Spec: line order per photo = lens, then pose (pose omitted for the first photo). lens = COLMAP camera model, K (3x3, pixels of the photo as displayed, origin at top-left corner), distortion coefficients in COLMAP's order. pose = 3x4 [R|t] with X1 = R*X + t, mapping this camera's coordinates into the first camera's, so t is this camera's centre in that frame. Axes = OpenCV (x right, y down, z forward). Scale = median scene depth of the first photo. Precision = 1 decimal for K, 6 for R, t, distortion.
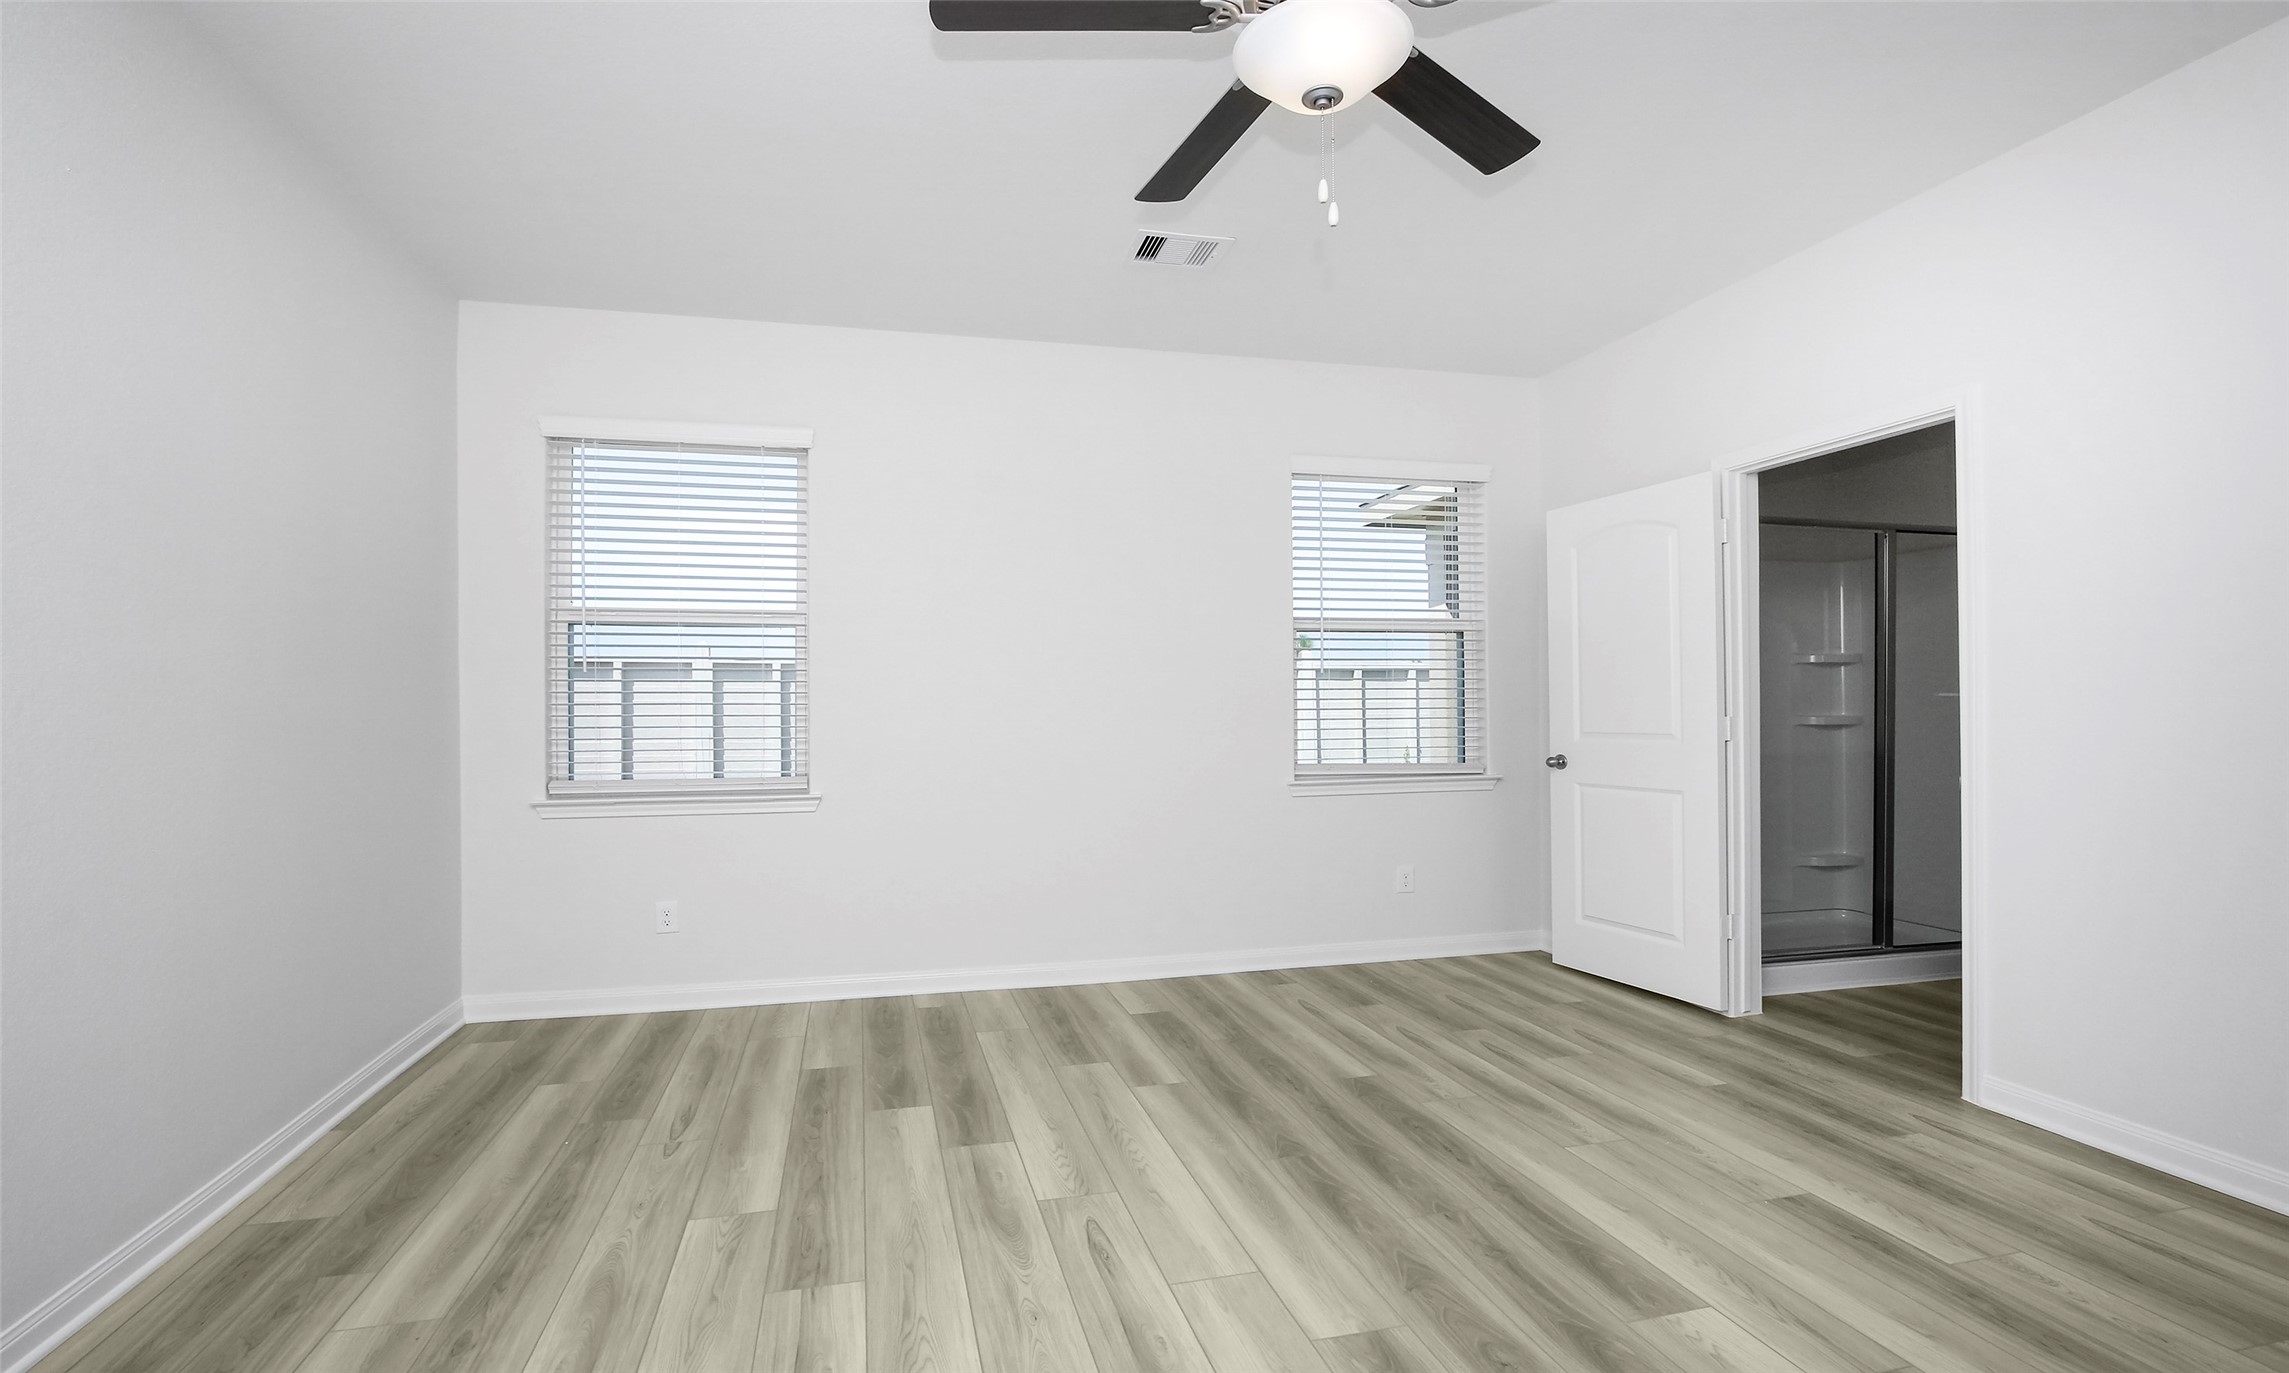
lens RADIAL K [[1073.3, 0, 1144.5], [0, 1073.3, 686.5], [0, 0, 1]] dist [-0.012714, -0.000739]
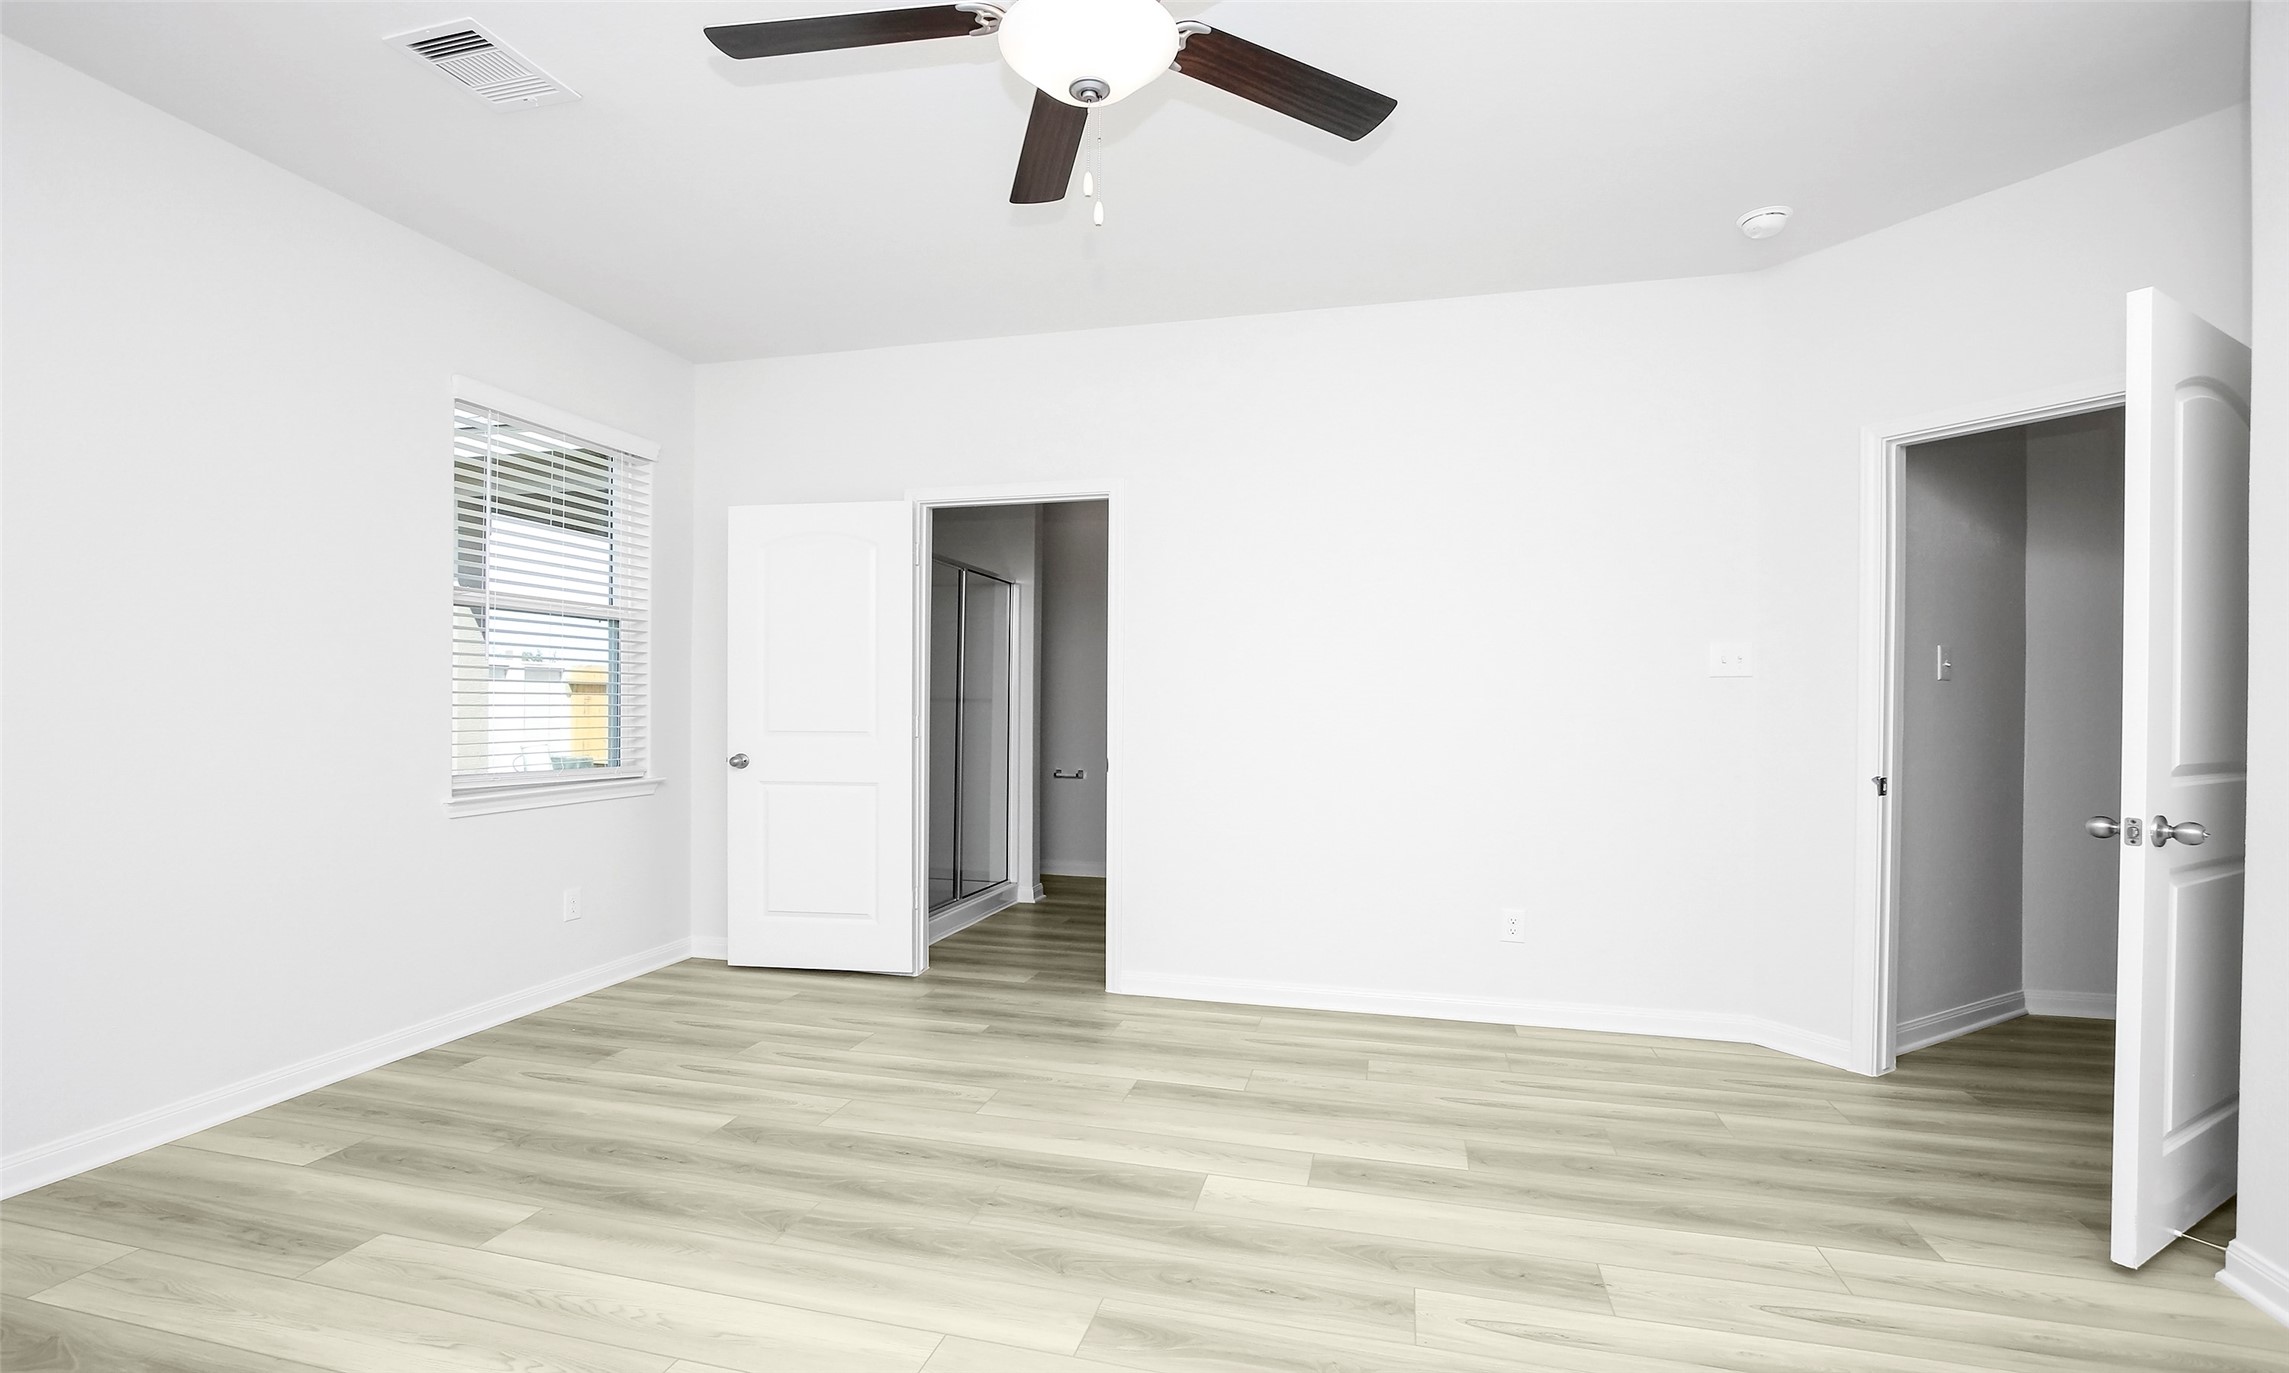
lens RADIAL K [[1043.8, 0, 1143.7], [0, 1043.8, 694.6], [0, 0, 1]] dist [-0.018477, 0.000573]
pose [[0.481109, 0.017117, 0.876494, -0.368245], [-0.026388, 0.999639, -0.005037, 0.005384], [-0.876264, -0.020705, 0.481387, 0.280246]]
